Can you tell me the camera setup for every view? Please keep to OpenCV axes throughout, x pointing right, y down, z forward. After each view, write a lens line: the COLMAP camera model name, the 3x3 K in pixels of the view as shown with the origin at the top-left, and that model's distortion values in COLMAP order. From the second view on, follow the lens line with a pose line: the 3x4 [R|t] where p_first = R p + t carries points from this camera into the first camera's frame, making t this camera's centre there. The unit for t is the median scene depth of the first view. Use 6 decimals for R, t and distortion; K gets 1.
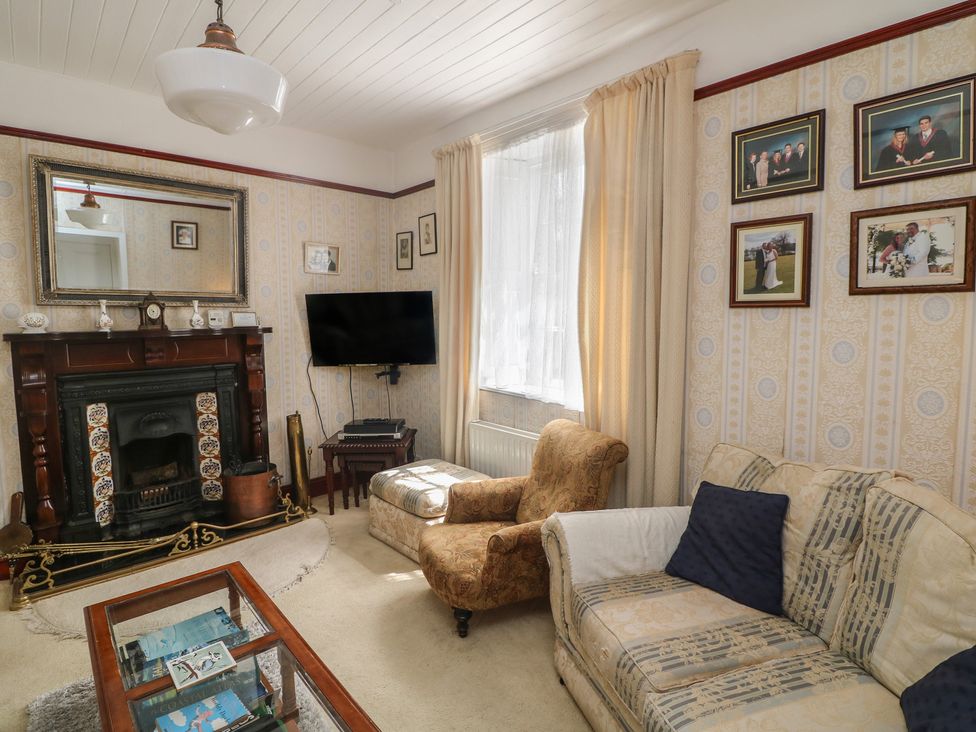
lens RADIAL K [[521.6, 0, 498.4], [0, 521.6, 356.2], [0, 0, 1]] dist [-0.001472, -0.002273]
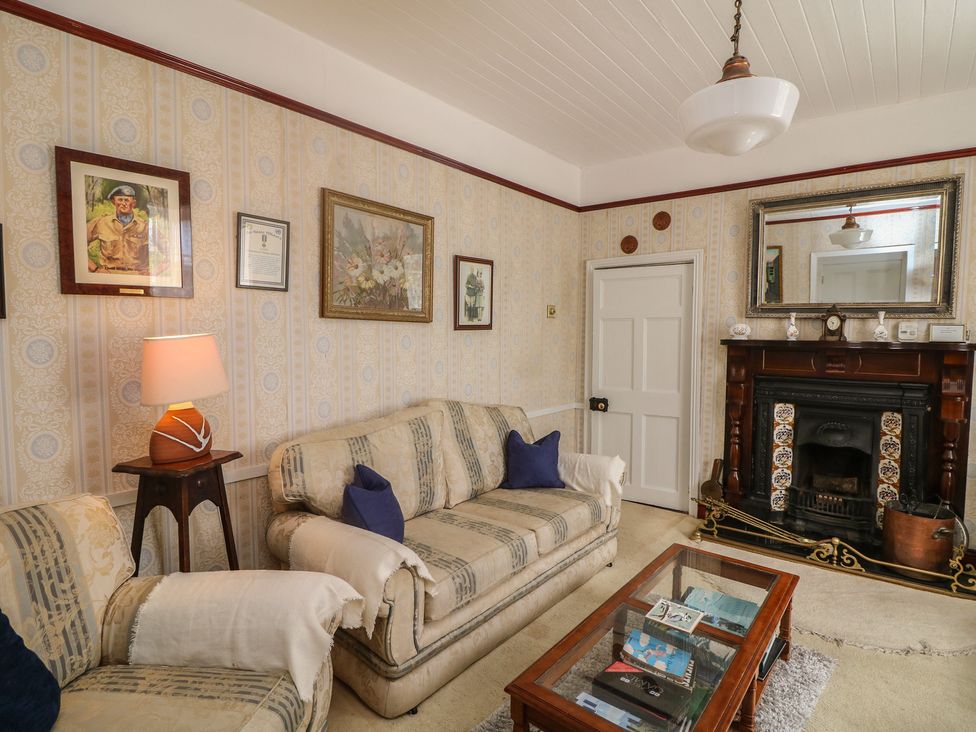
lens RADIAL K [[521.6, 0, 498.4], [0, 521.6, 356.2], [0, 0, 1]] dist [-0.001472, -0.002273]
pose [[0.164340, 0.058814, -0.984649, 0.246485], [-0.093966, 0.994615, 0.043726, -0.003211], [0.981918, 0.085337, 0.168982, 0.179178]]
